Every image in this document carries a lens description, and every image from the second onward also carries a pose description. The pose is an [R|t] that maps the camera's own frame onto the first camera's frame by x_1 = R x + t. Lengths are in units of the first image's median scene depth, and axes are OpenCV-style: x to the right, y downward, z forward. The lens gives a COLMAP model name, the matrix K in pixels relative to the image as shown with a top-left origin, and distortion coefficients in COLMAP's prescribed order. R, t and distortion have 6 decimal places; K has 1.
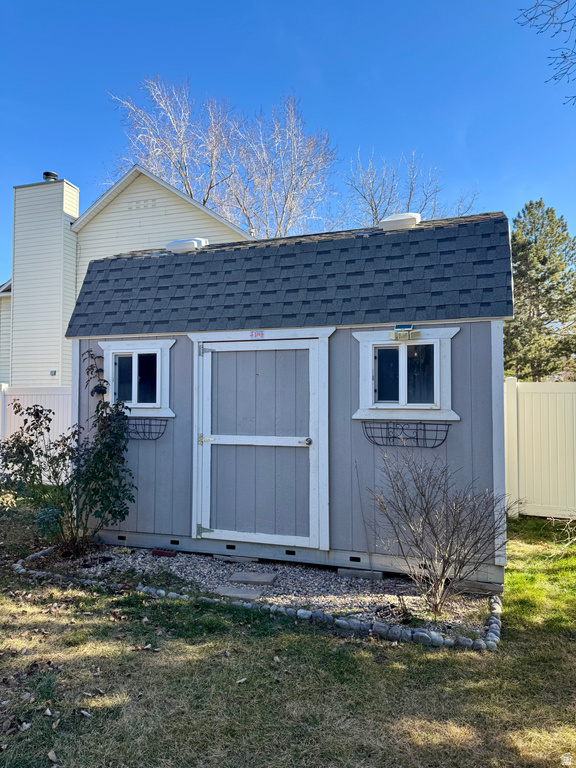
lens RADIAL K [[535.0, 0, 288.9], [0, 535.0, 386.1], [0, 0, 1]] dist [0.094794, -0.141214]
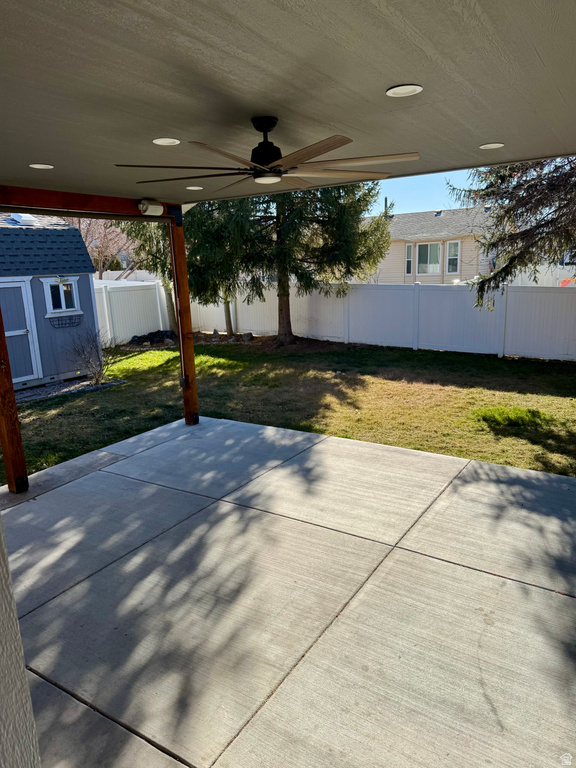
lens RADIAL K [[535.0, 0, 288.9], [0, 535.0, 386.1], [0, 0, 1]] dist [0.094794, -0.141214]
pose [[0.266394, -0.227597, 0.936608, -1.761593], [0.000865, 0.971778, 0.235897, -0.193160], [-0.963864, -0.062031, 0.259073, -0.574504]]
